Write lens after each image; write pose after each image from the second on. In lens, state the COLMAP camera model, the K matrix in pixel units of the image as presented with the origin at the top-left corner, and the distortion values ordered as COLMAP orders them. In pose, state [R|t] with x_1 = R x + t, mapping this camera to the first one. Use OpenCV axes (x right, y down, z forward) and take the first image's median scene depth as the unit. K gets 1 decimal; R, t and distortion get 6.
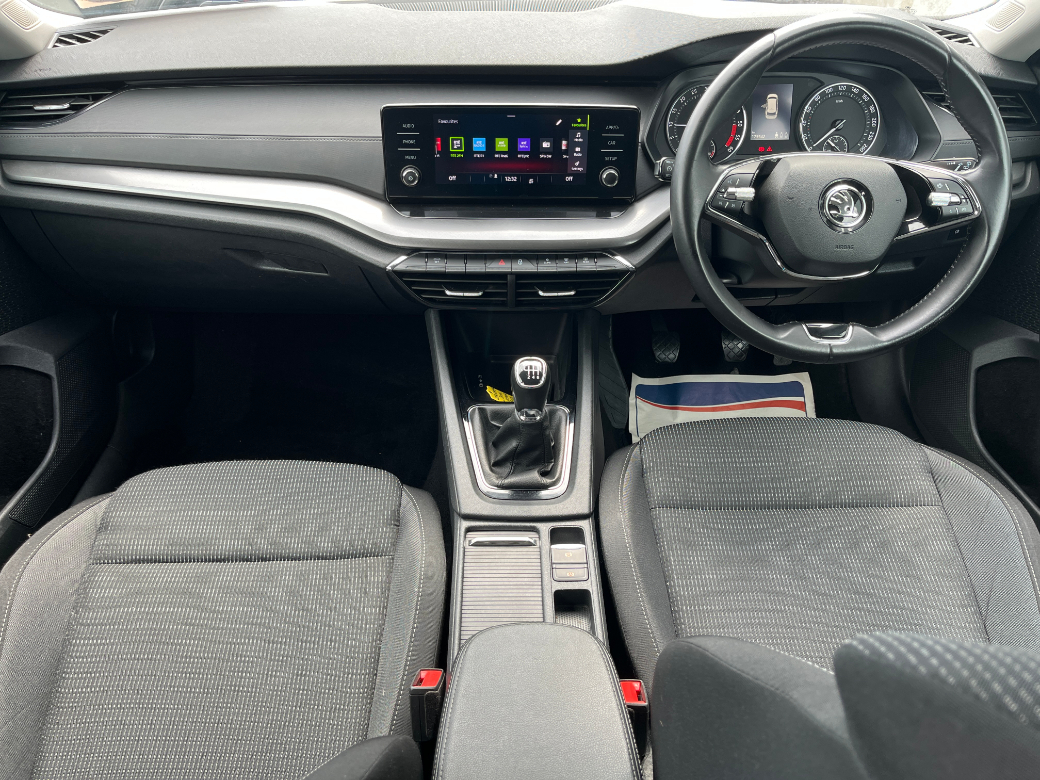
lens RADIAL K [[796.0, 0, 514.4], [0, 796.0, 399.3], [0, 0, 1]] dist [0.015008, -0.017682]
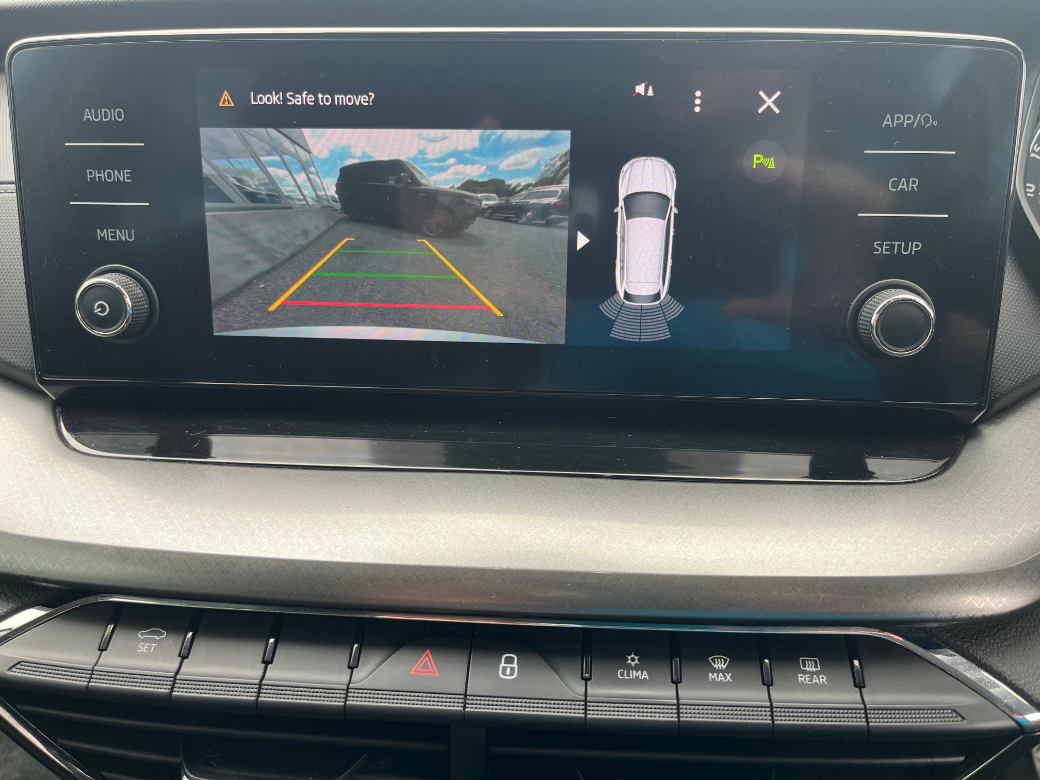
lens RADIAL K [[796.0, 0, 517.2], [0, 796.0, 396.4], [0, 0, 1]] dist [0.015008, -0.017682]
pose [[0.996021, 0.025830, -0.085293, 0.026733], [-0.050297, 0.953009, -0.298738, -0.179381], [0.073568, 0.301839, 0.950516, 0.773657]]
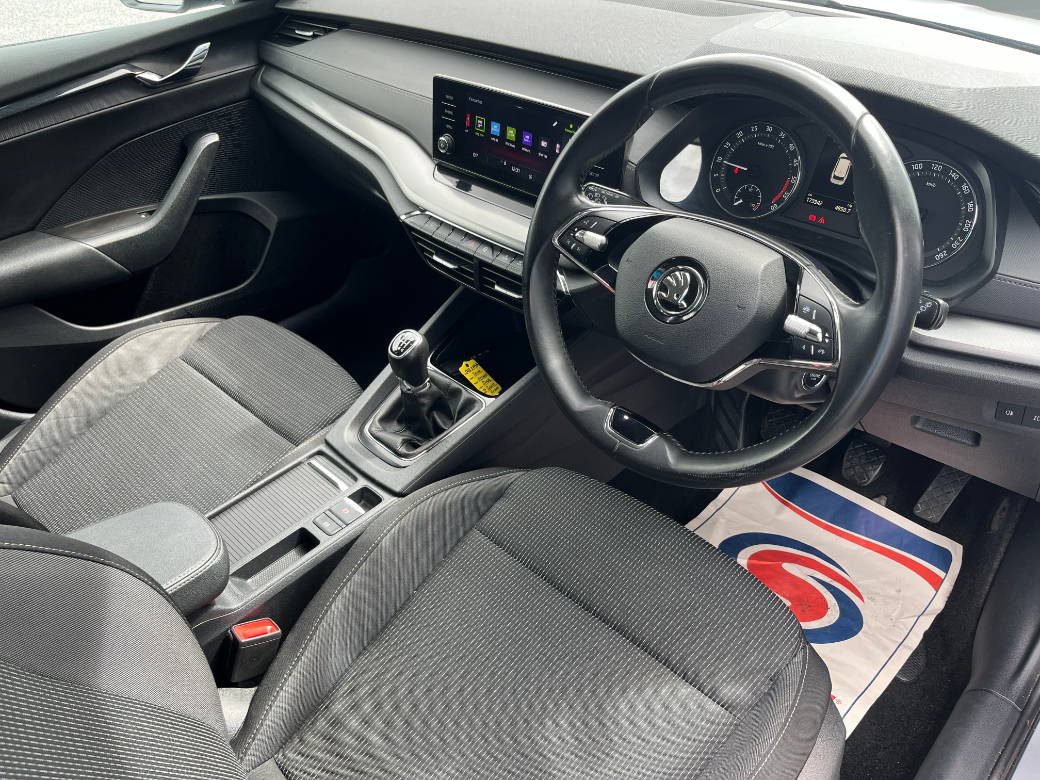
lens RADIAL K [[796.0, 0, 520.1], [0, 796.0, 390.8], [0, 0, 1]] dist [0.015008, -0.017682]
pose [[0.708597, 0.405469, -0.577481, 0.700215], [-0.392749, 0.906557, 0.154603, -0.184318], [0.586207, 0.117254, 0.801632, 0.237342]]
